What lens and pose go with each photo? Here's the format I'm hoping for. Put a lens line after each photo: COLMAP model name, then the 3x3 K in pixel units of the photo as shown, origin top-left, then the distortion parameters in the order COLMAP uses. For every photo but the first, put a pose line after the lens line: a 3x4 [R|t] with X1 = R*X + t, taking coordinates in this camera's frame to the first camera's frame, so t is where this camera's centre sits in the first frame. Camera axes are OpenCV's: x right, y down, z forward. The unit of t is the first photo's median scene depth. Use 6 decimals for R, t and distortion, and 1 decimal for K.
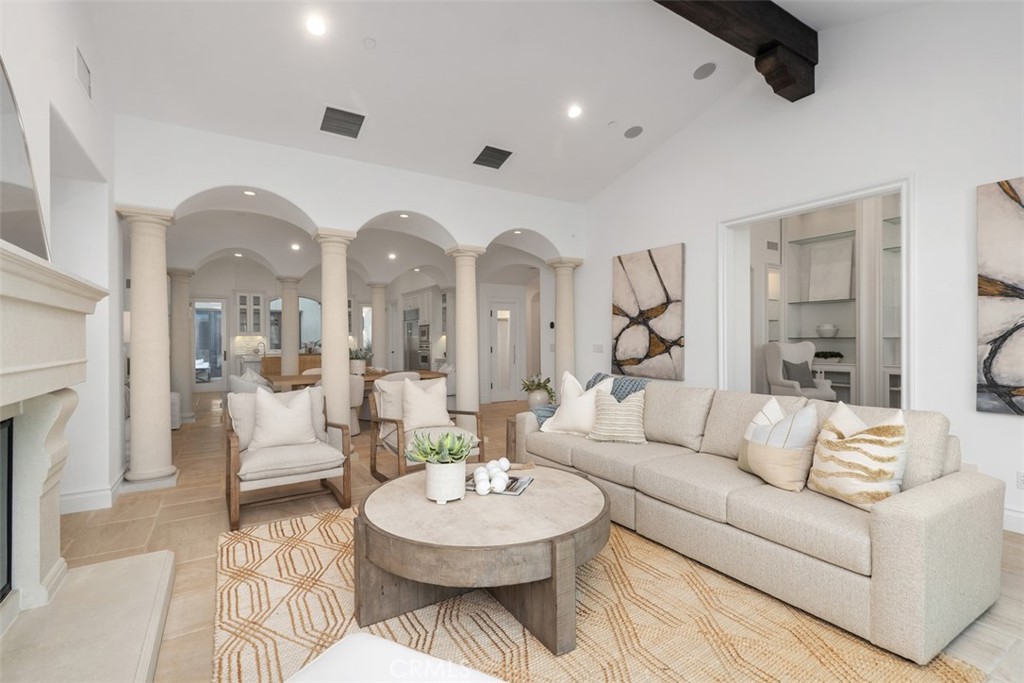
lens RADIAL K [[465.2, 0, 518.5], [0, 465.2, 349.4], [0, 0, 1]] dist [0.012335, -0.003899]
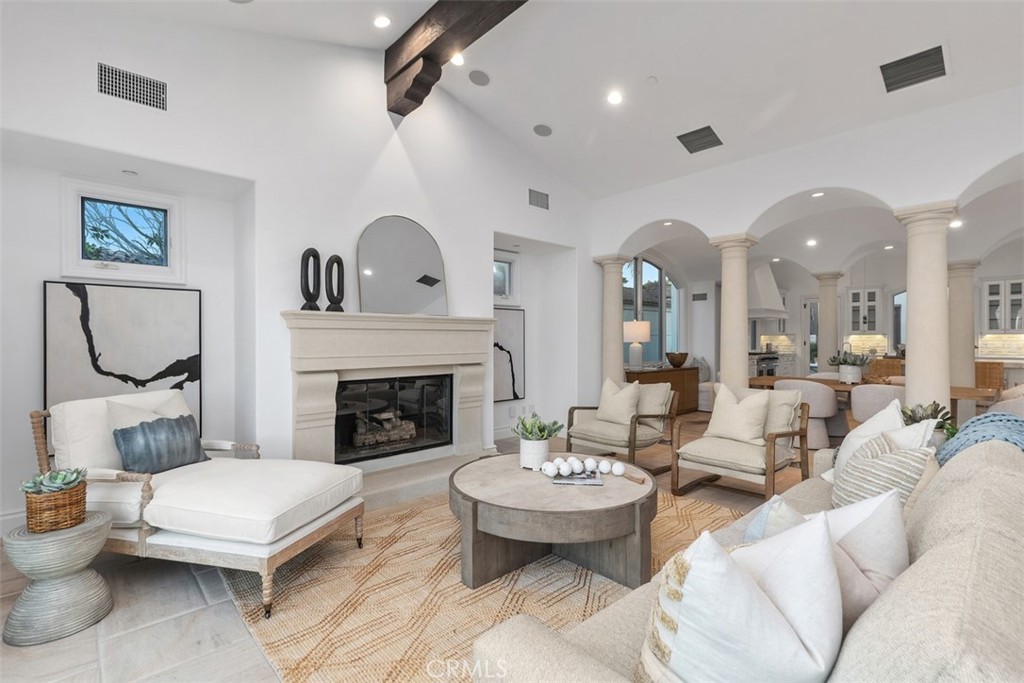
lens RADIAL K [[465.2, 0, 507.9], [0, 465.2, 335.8], [0, 0, 1]] dist [0.012335, -0.003899]
pose [[0.178265, -0.003699, -0.983976, 0.460408], [-0.020734, 0.999757, -0.007514, -0.012807], [0.983764, 0.021742, 0.178144, 0.291747]]
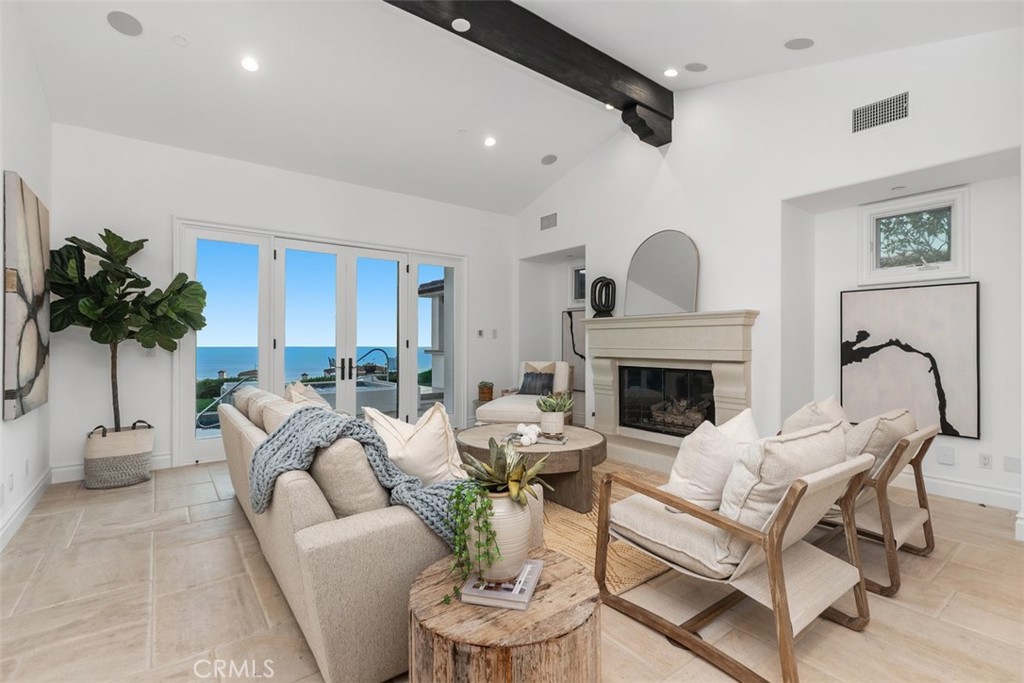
lens RADIAL K [[465.2, 0, 510.4], [0, 465.2, 335.6], [0, 0, 1]] dist [0.012335, -0.003899]
pose [[-0.996357, 0.003718, -0.085196, 0.048716], [0.002838, 0.999941, 0.010450, -0.019761], [0.085230, 0.010170, -0.996309, 1.118439]]
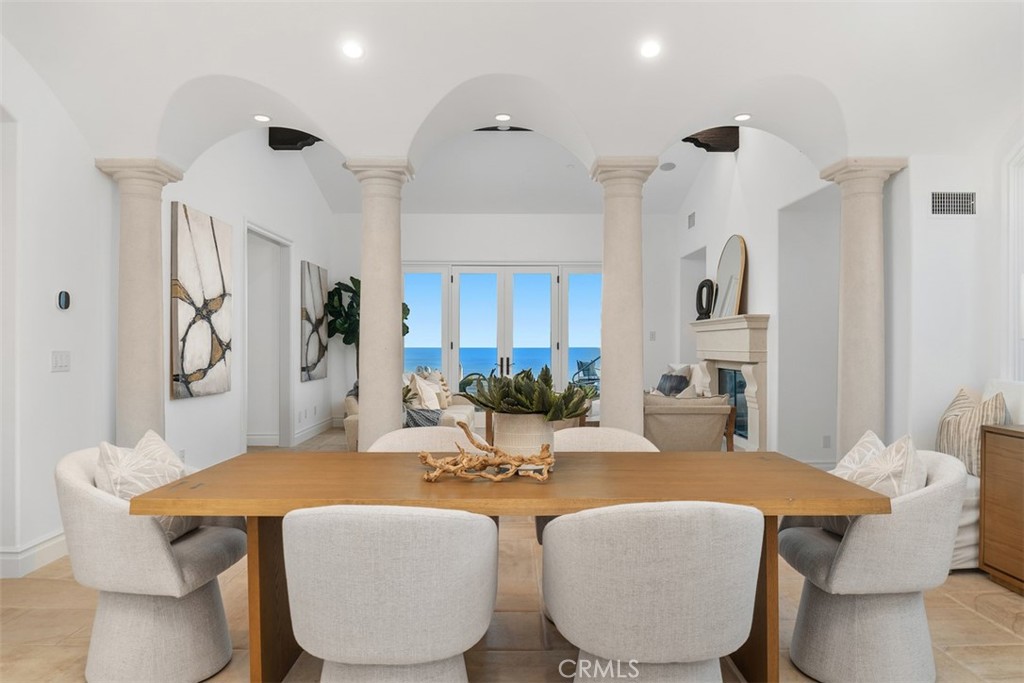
lens RADIAL K [[696.6, 0, 514.8], [0, 696.6, 347.1], [0, 0, 1]] dist [-0.001093, -0.001838]
pose [[-0.846967, 0.001151, 0.531644, -0.670952], [0.015143, 0.999644, 0.021961, -0.028388], [-0.531429, 0.026652, -0.846683, 1.623421]]
